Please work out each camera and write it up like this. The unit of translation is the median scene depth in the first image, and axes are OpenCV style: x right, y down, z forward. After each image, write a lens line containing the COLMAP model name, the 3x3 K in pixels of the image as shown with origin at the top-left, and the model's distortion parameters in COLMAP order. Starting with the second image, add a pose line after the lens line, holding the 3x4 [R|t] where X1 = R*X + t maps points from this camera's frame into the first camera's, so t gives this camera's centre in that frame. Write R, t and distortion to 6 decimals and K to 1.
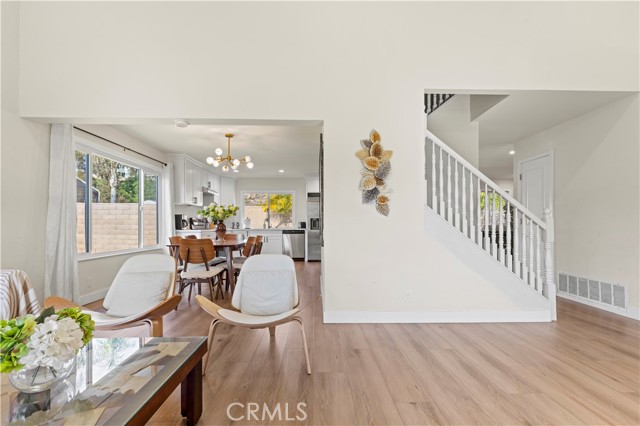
lens RADIAL K [[289.4, 0, 320.2], [0, 289.4, 231.2], [0, 0, 1]] dist [-0.001881, 0.000890]
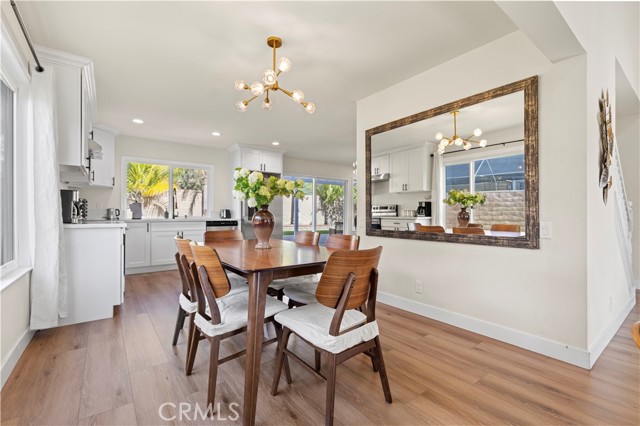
lens RADIAL K [[289.4, 0, 317.9], [0, 289.4, 214.7], [0, 0, 1]] dist [-0.001881, 0.000890]
pose [[0.811377, 0.001145, 0.584522, -0.821917], [0.008691, 0.999864, -0.014022, -0.019230], [-0.584459, 0.016457, 0.811257, 0.784048]]
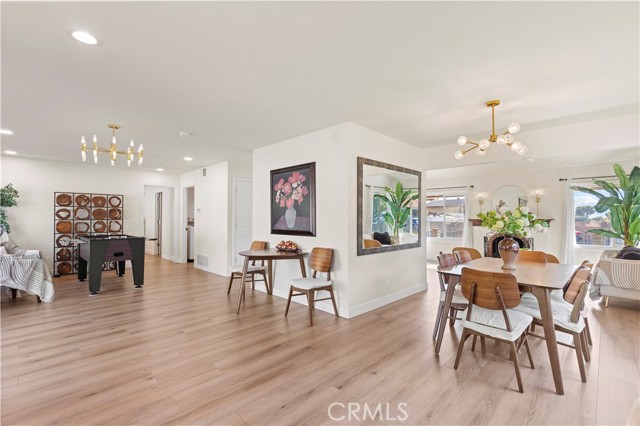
lens RADIAL K [[289.4, 0, 319.9], [0, 289.4, 212.0], [0, 0, 1]] dist [-0.001881, 0.000890]
pose [[-0.705215, 0.011721, 0.708896, -0.744308], [0.007545, 0.999931, -0.009027, -0.125678], [-0.708953, -0.001017, -0.705255, 2.560584]]
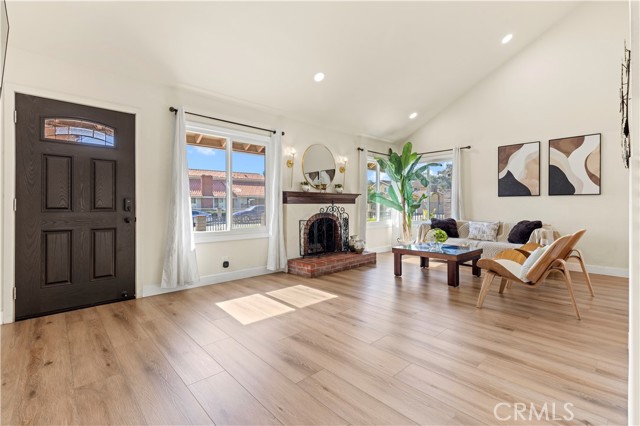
lens RADIAL K [[289.4, 0, 314.2], [0, 289.4, 207.9], [0, 0, 1]] dist [-0.001881, 0.000890]
pose [[-0.746392, -0.001370, -0.665505, 0.990346], [-0.015606, 0.999759, 0.015445, -0.015517], [0.665324, 0.021914, -0.746233, 0.975196]]
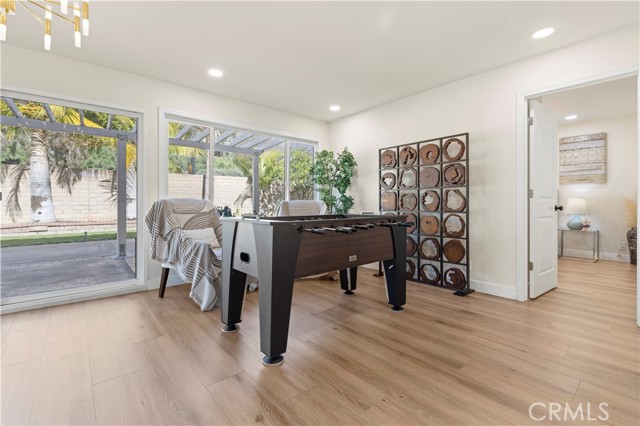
lens RADIAL K [[289.4, 0, 322.9], [0, 289.4, 205.6], [0, 0, 1]] dist [-0.001881, 0.000890]
pose [[0.766108, -0.006709, 0.642677, 0.866955], [0.015162, 0.999856, -0.007636, -0.025228], [-0.642533, 0.015594, 0.766099, 1.593638]]
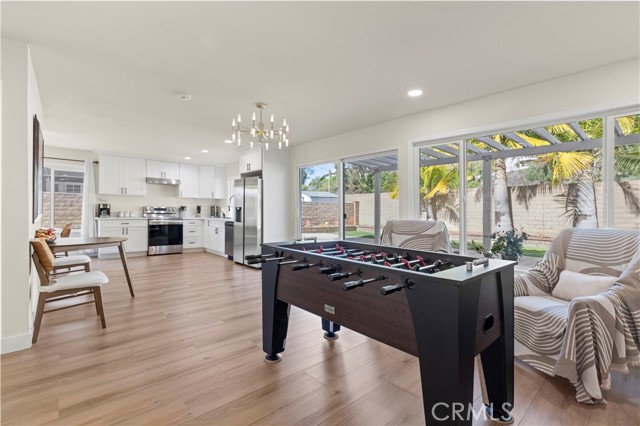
lens RADIAL K [[289.4, 0, 320.9], [0, 289.4, 214.0], [0, 0, 1]] dist [-0.001881, 0.000890]
pose [[0.661689, 0.015258, -0.749624, 1.775889], [-0.030451, 0.999515, -0.006534, -0.073668], [0.749160, 0.027150, 0.661832, 1.718356]]
